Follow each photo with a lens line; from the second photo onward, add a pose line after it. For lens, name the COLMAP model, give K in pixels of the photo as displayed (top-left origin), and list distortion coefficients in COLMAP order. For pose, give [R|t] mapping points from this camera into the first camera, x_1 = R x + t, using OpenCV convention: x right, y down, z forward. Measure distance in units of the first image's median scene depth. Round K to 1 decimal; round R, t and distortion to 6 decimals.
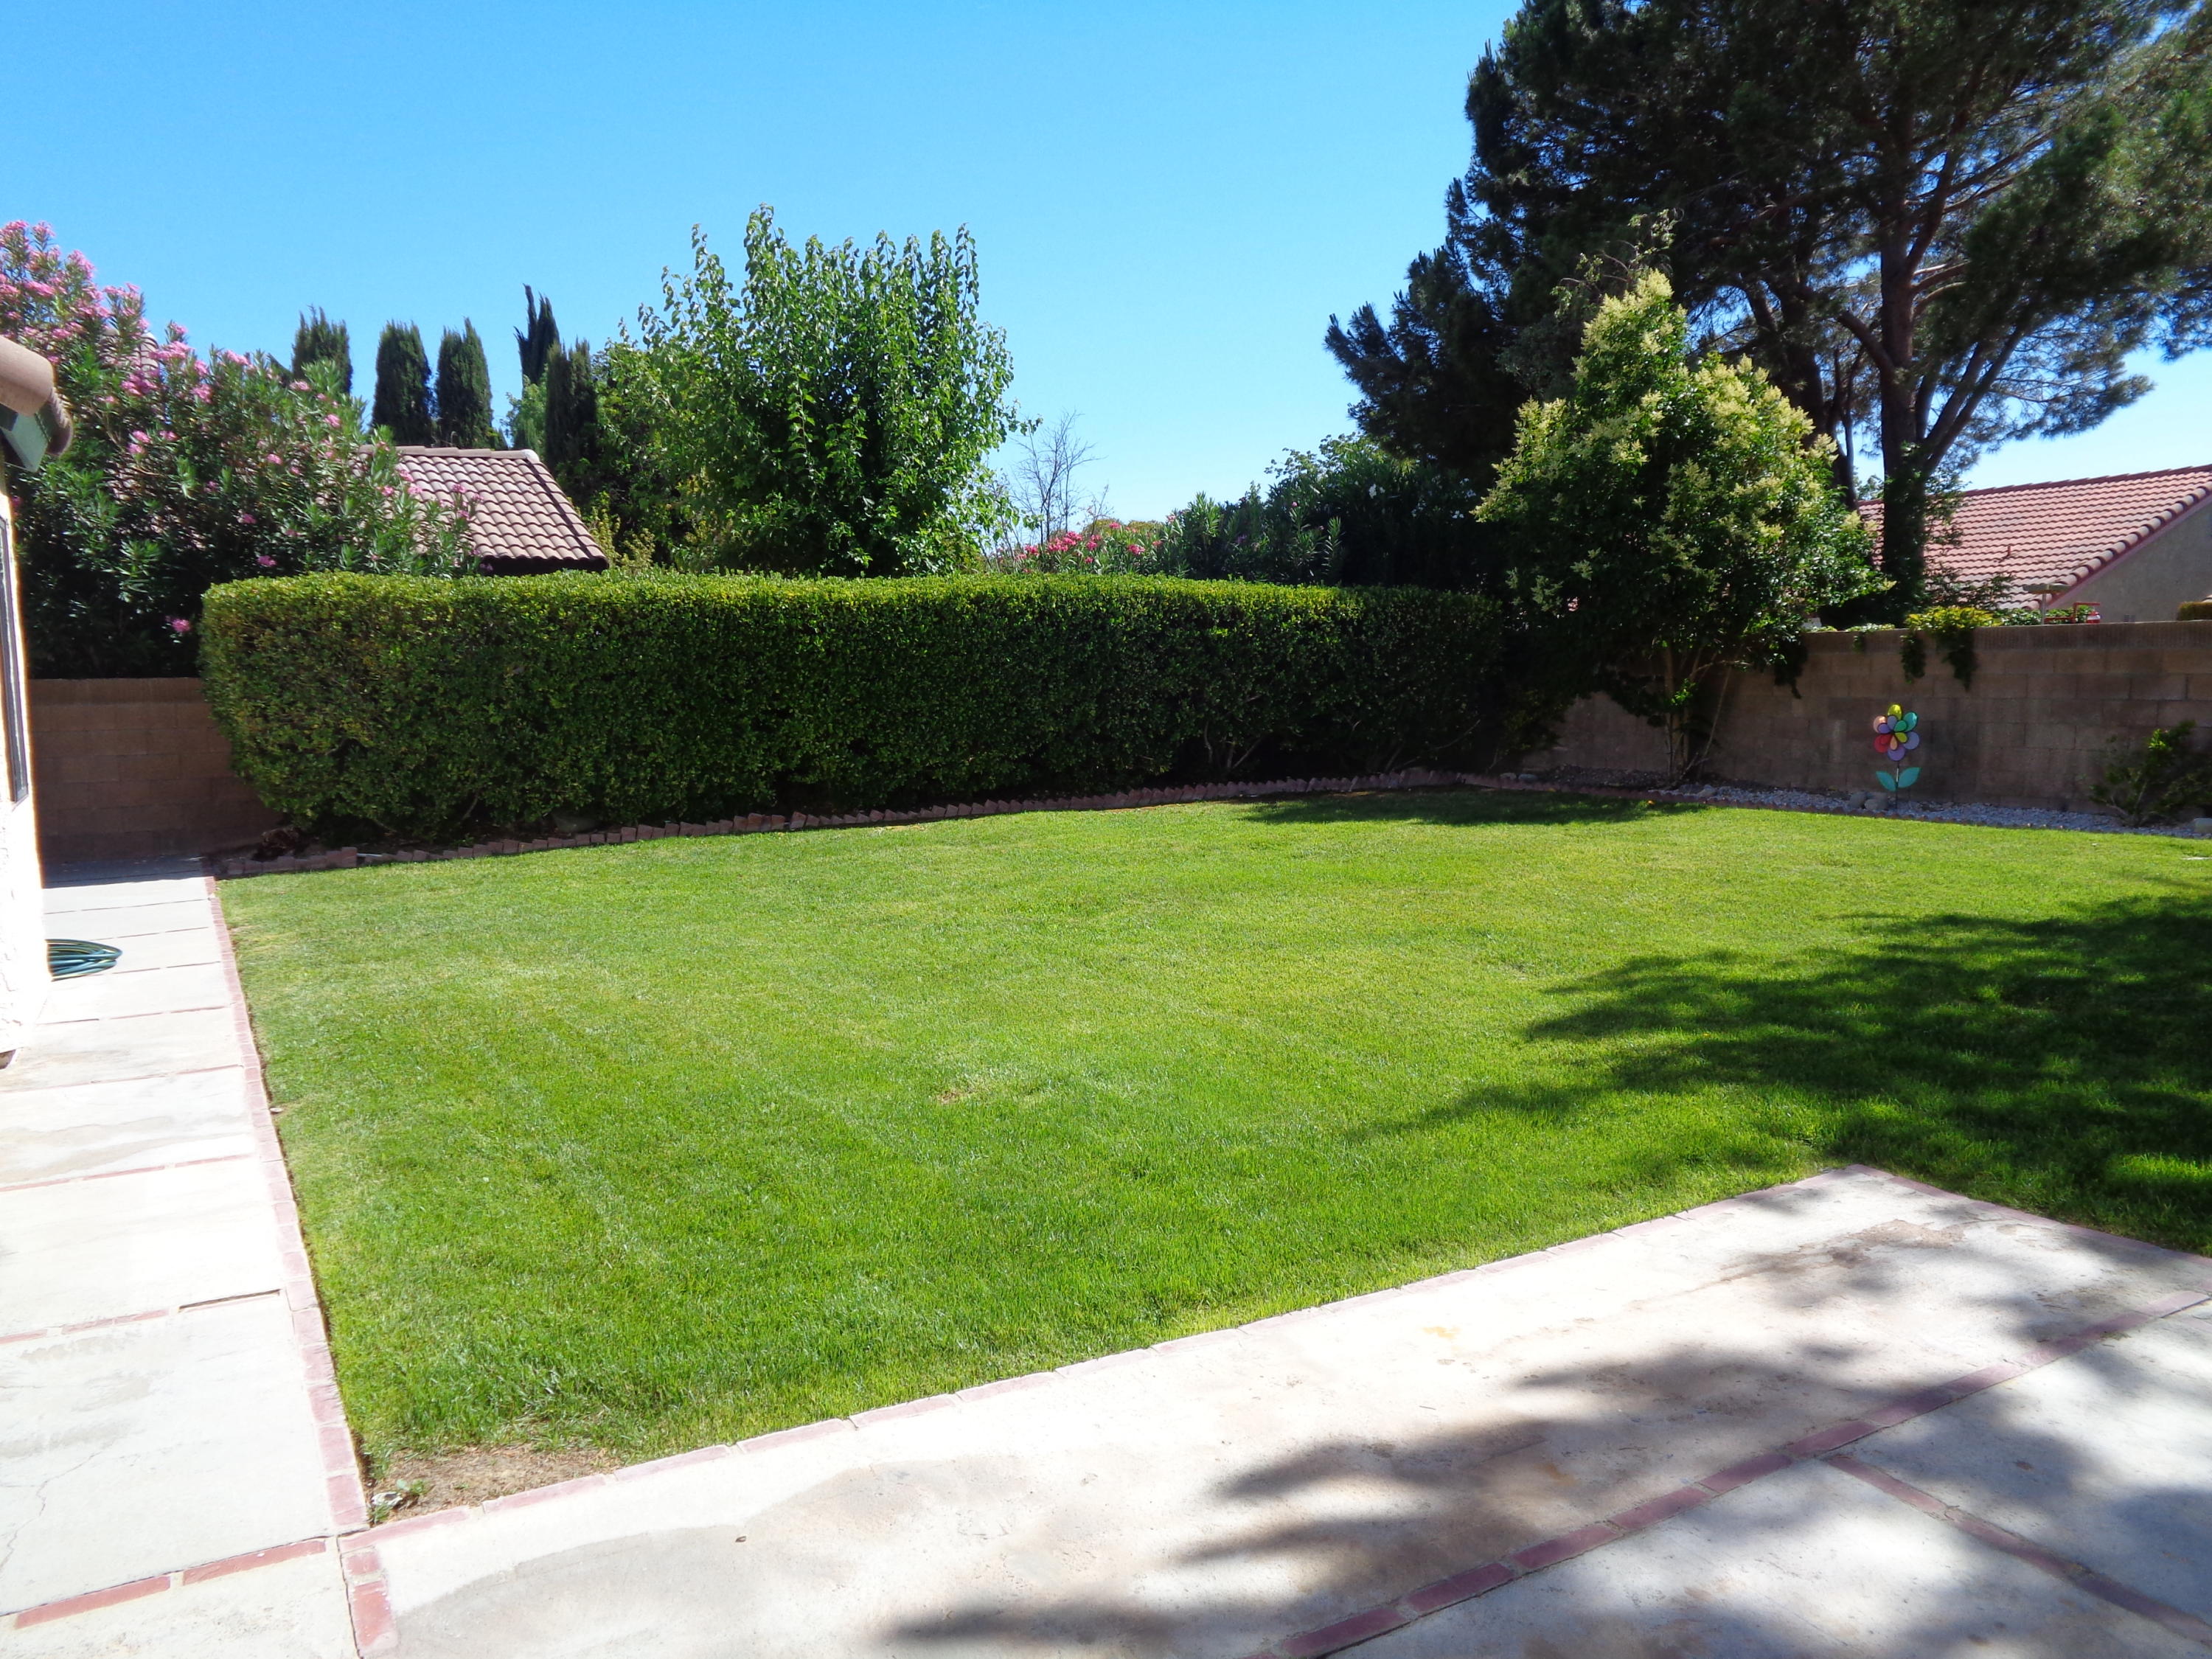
lens RADIAL K [[1674.5, 0, 1106.0], [0, 1674.5, 829.5], [0, 0, 1]] dist [0.006534, 0.005675]
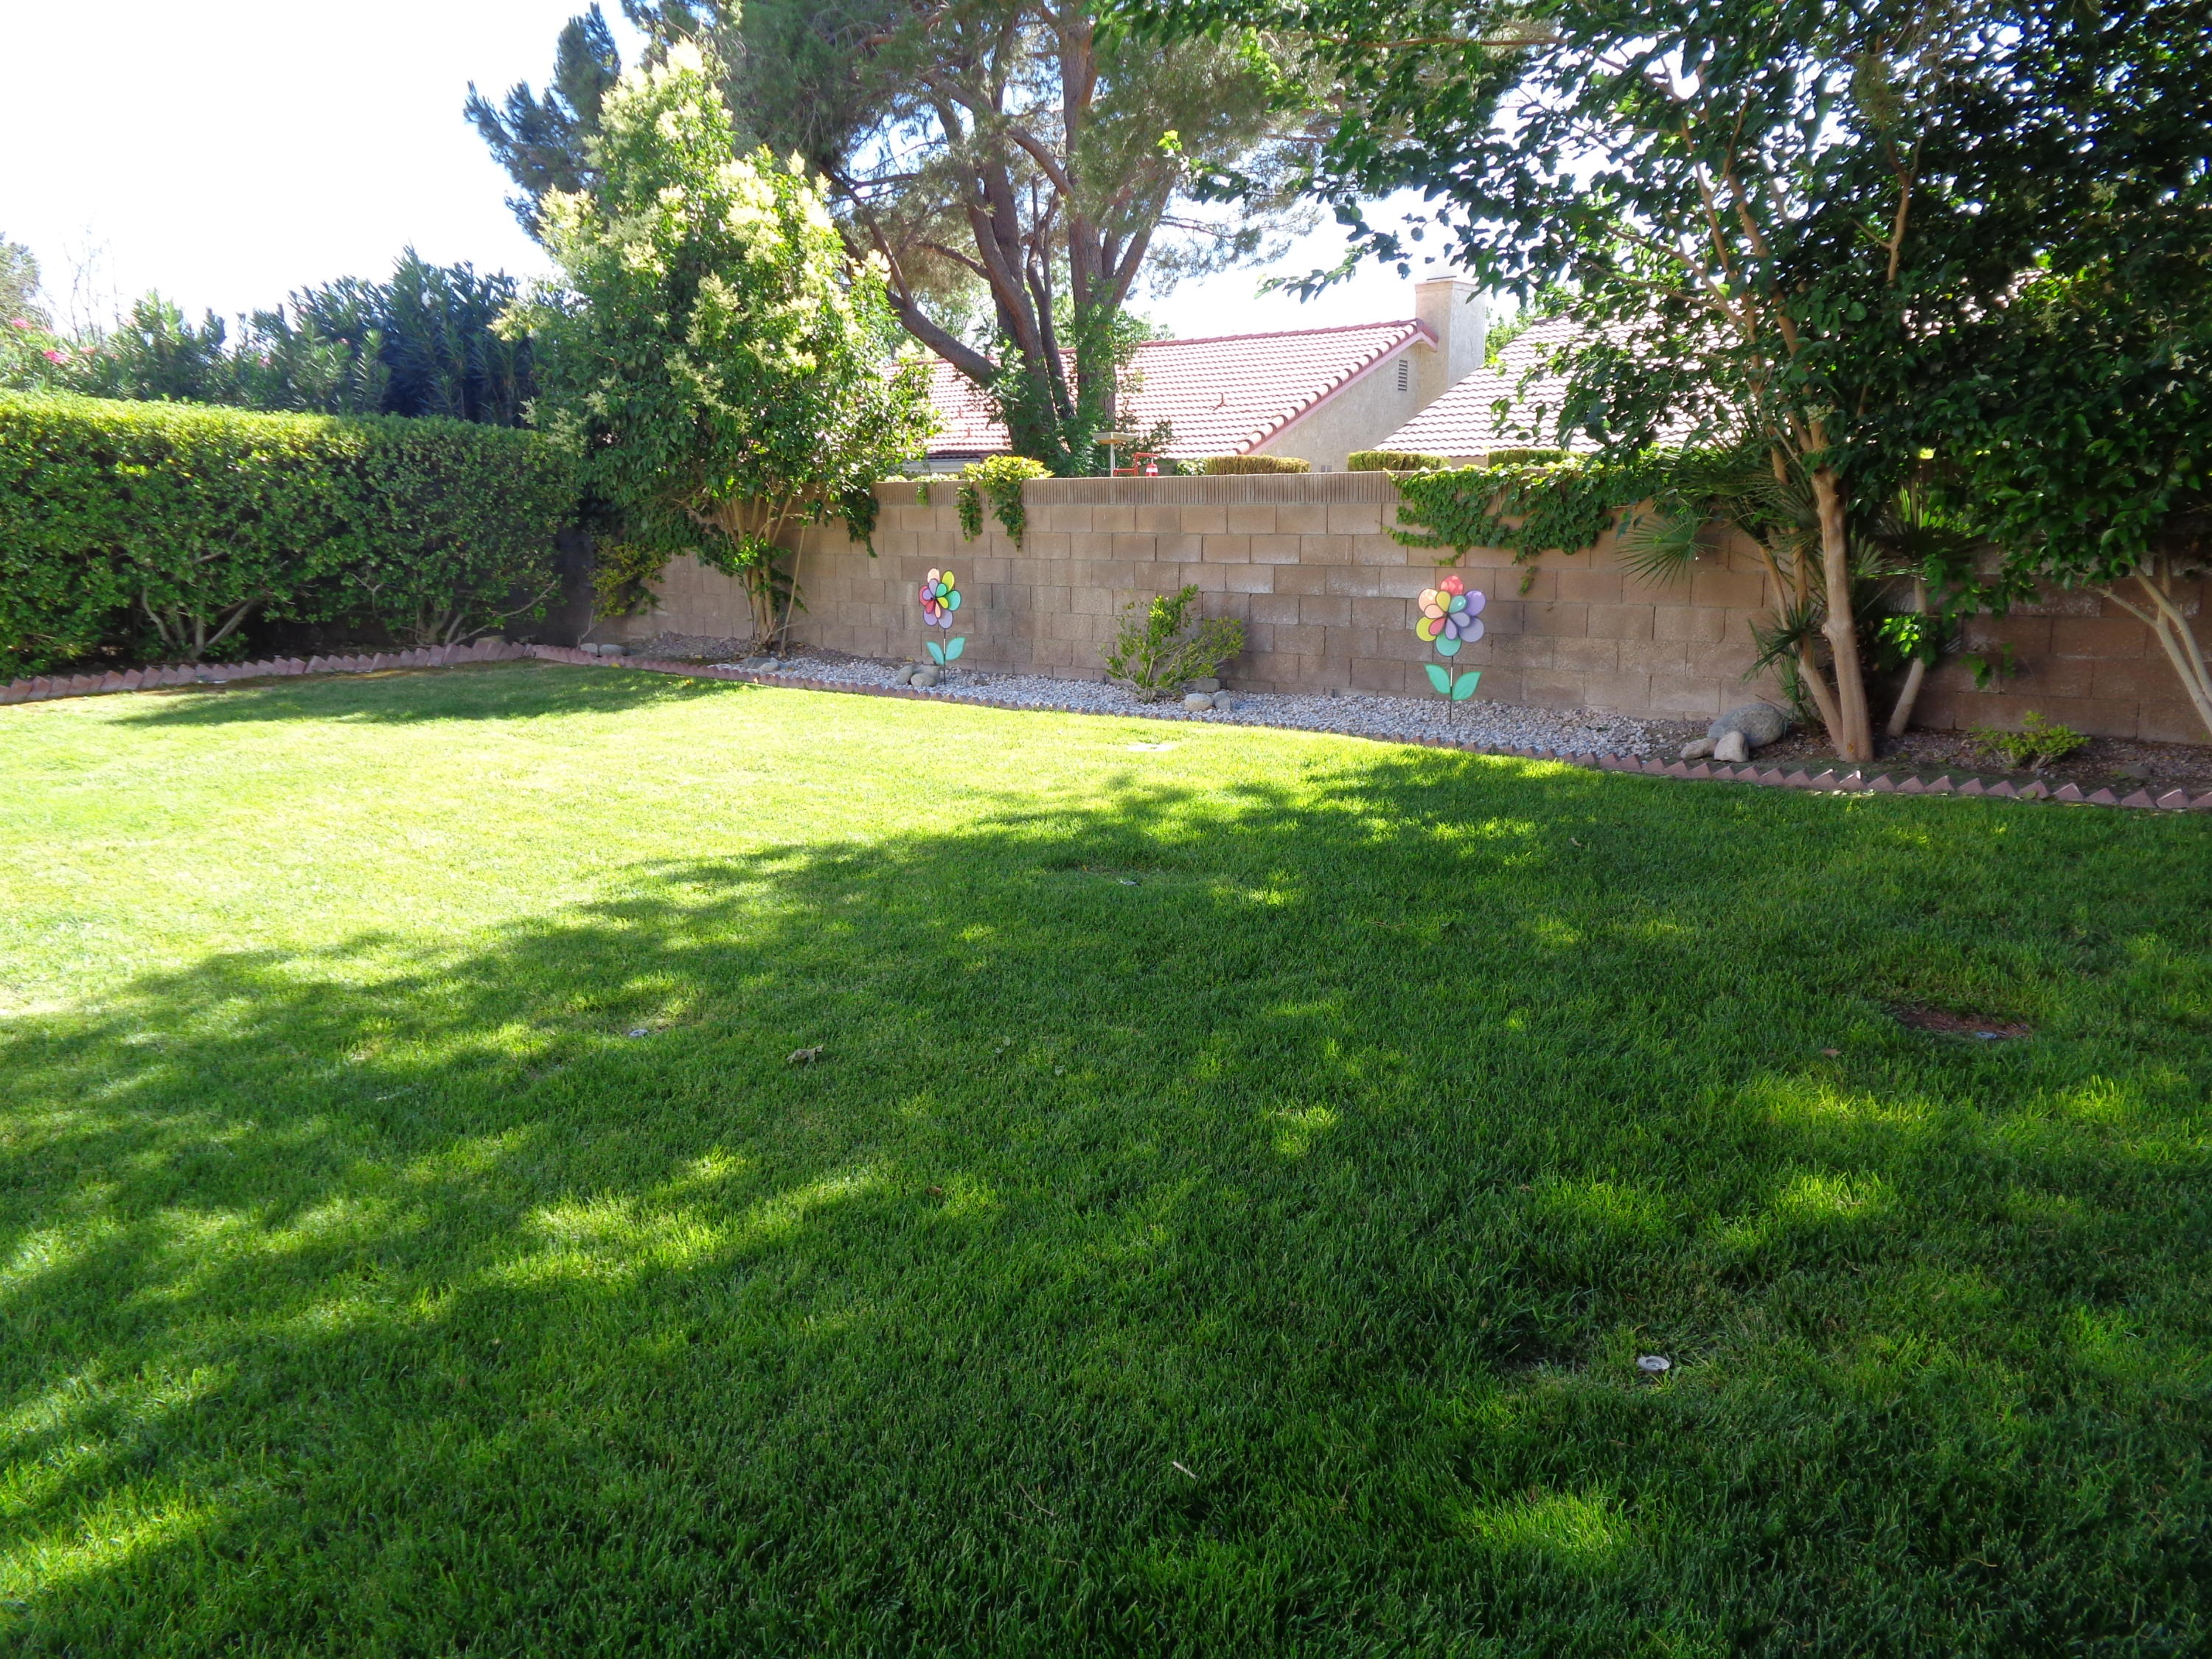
lens RADIAL K [[1641.5, 0, 1106.0], [0, 1641.5, 829.5], [0, 0, 1]] dist [0.031163, 0.003901]
pose [[0.940578, -0.061308, 0.333997, 0.221745], [0.028553, 0.994363, 0.102115, -0.019352], [-0.338374, -0.086510, 0.937027, 0.121601]]
